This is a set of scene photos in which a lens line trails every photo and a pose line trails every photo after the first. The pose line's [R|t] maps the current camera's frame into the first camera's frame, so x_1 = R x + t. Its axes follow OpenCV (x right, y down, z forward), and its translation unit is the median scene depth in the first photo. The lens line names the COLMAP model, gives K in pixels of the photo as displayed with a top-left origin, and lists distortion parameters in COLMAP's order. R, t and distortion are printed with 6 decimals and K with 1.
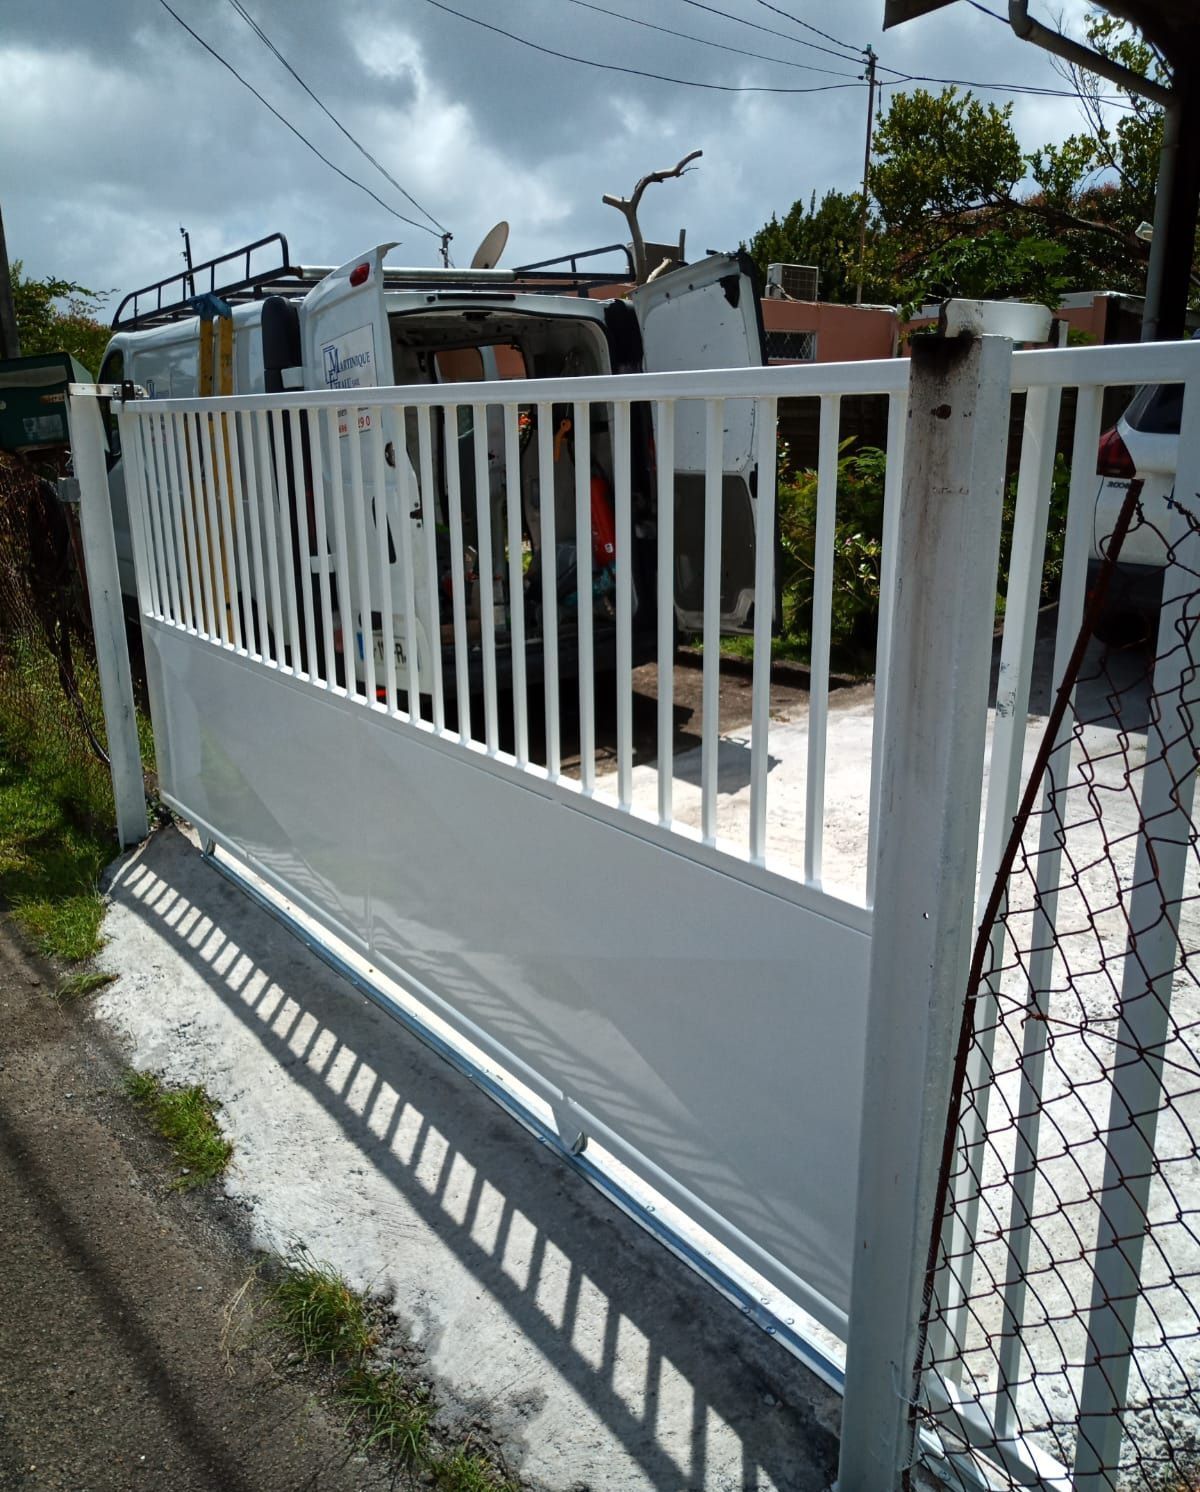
lens RADIAL K [[1246.0, 0, 600.0], [0, 1246.0, 746.0], [0, 0, 1]] dist [0.003032, -0.047460]
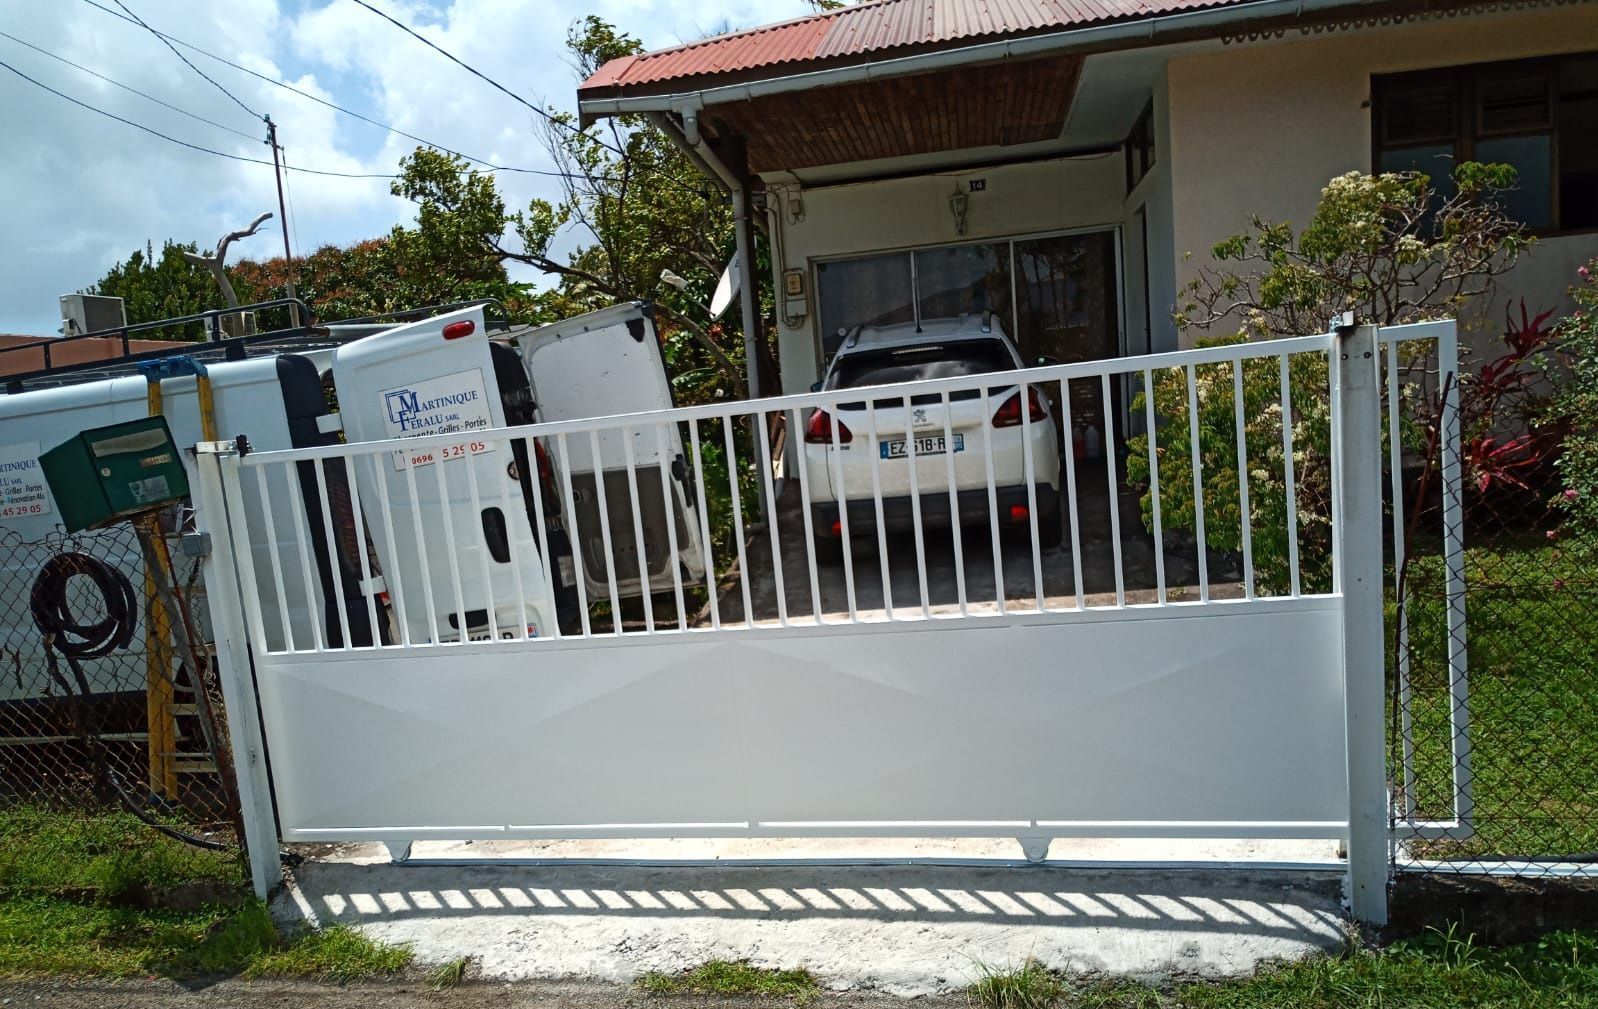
lens RADIAL K [[1193.1, 0, 798.3], [0, 1193.1, 543.3], [0, 0, 1]] dist [0.001931, 0.001532]
pose [[0.785648, -0.154870, 0.598976, -0.682841], [0.253875, 0.963596, -0.083849, -0.001370], [-0.564185, 0.217941, 0.796365, -0.056491]]
